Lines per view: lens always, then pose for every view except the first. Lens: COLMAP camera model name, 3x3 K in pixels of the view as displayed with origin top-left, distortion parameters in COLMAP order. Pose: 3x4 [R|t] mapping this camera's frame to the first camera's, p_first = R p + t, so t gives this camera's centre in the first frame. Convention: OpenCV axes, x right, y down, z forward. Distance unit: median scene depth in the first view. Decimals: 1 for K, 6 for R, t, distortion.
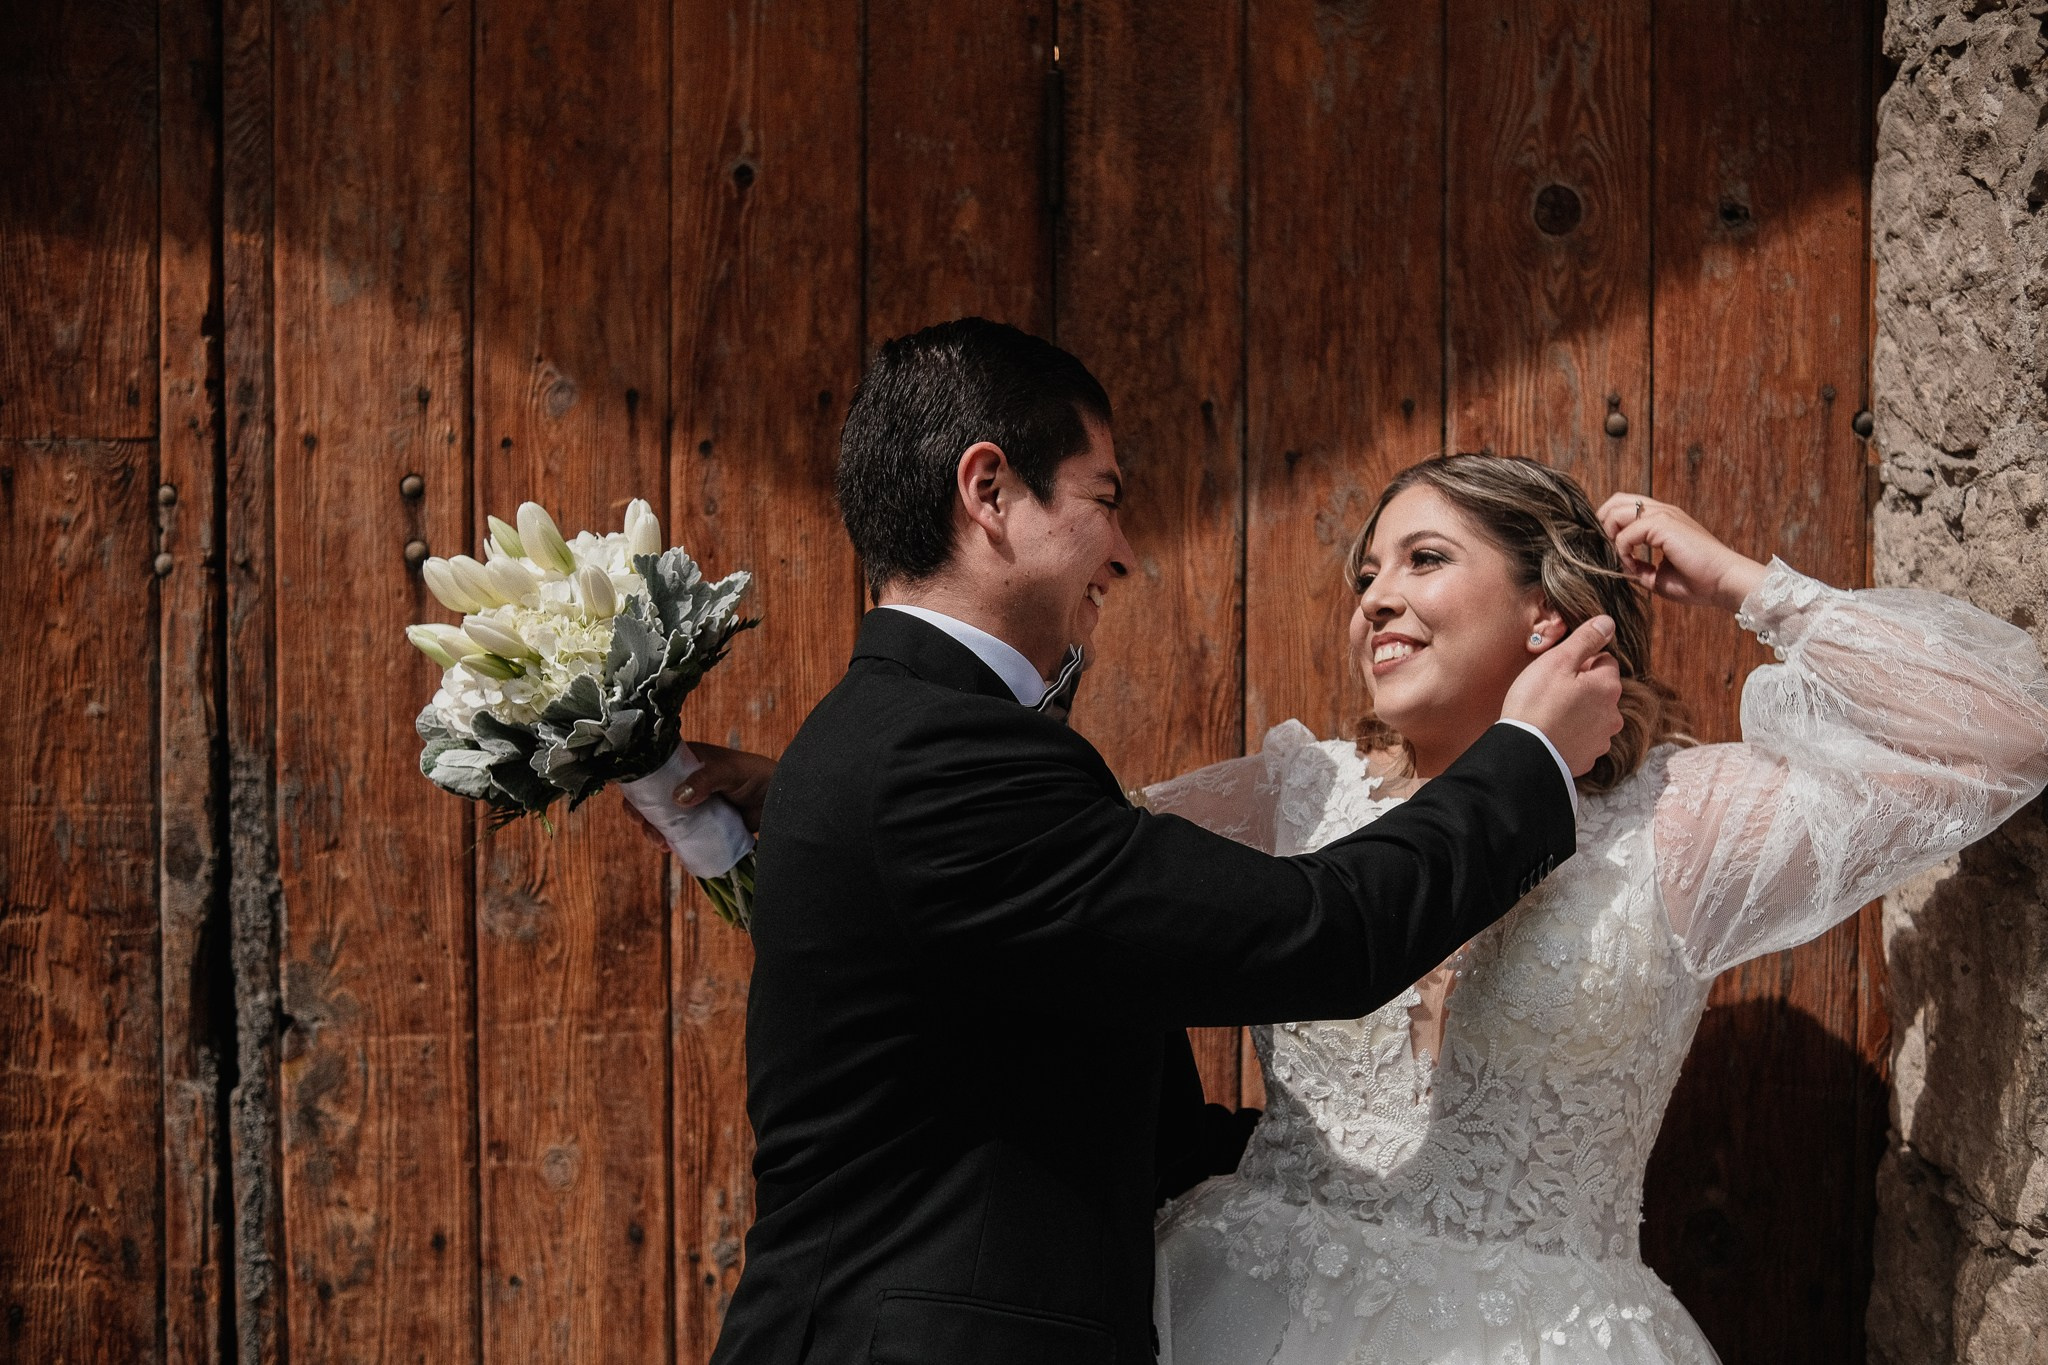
lens RADIAL K [[2049.5, 0, 1070.6], [0, 2049.5, 575.3], [0, 0, 1]] dist [-0.061129, 0.000000]
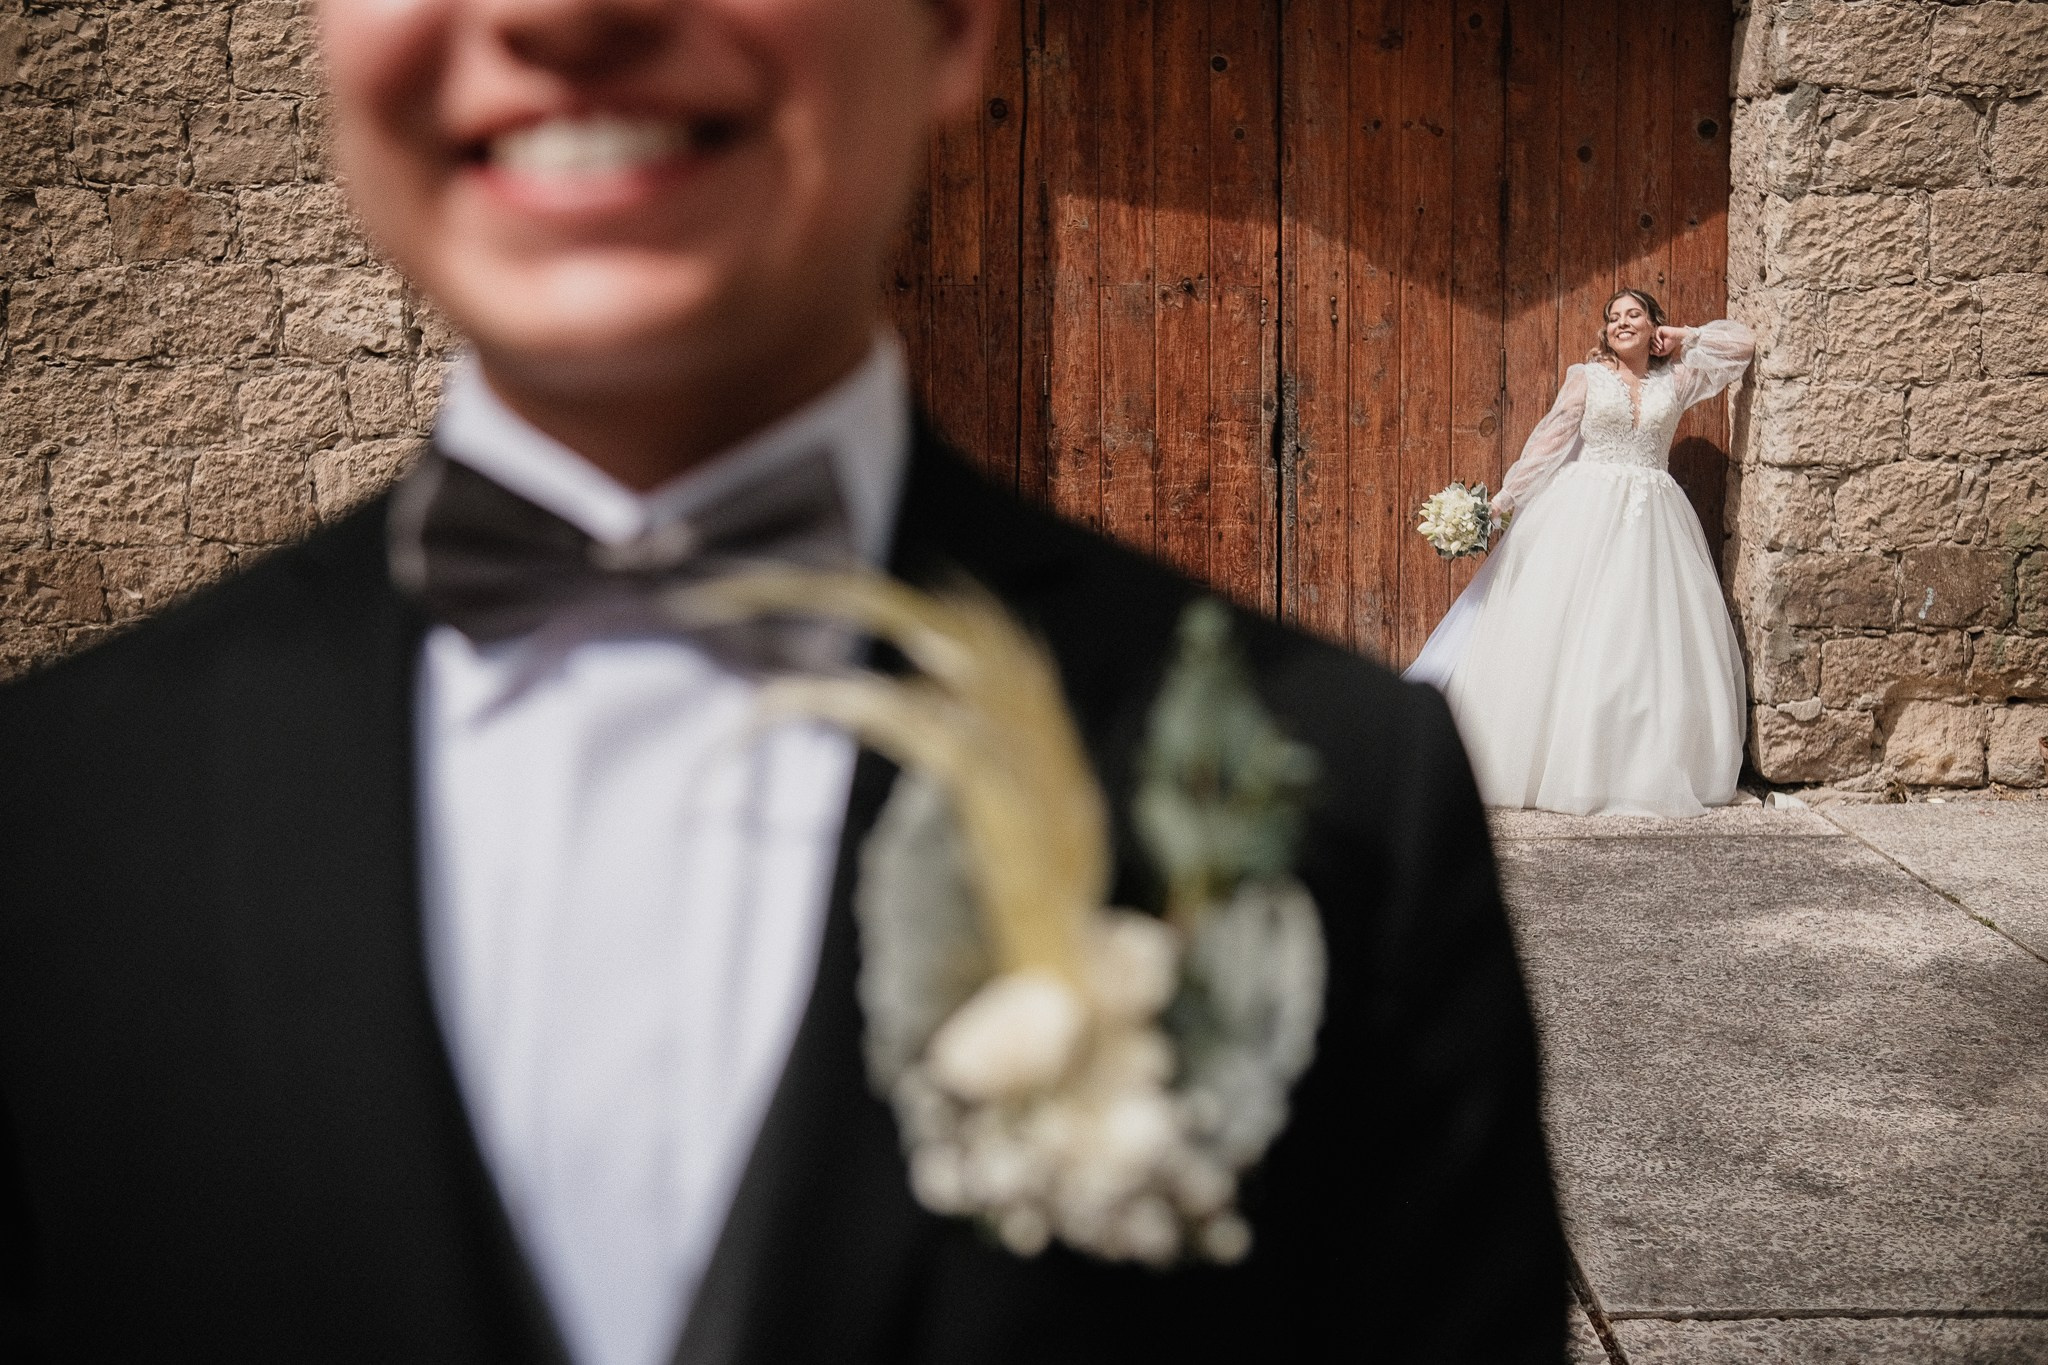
lens RADIAL K [[2132.1, 0, 1168.5], [0, 2132.1, 610.2], [0, 0, 1]] dist [-0.073169, 0.000000]
pose [[0.998121, -0.021190, 0.057498, -0.838419], [0.014781, 0.993857, 0.109682, 0.085018], [-0.059469, -0.108626, 0.992302, -2.762051]]
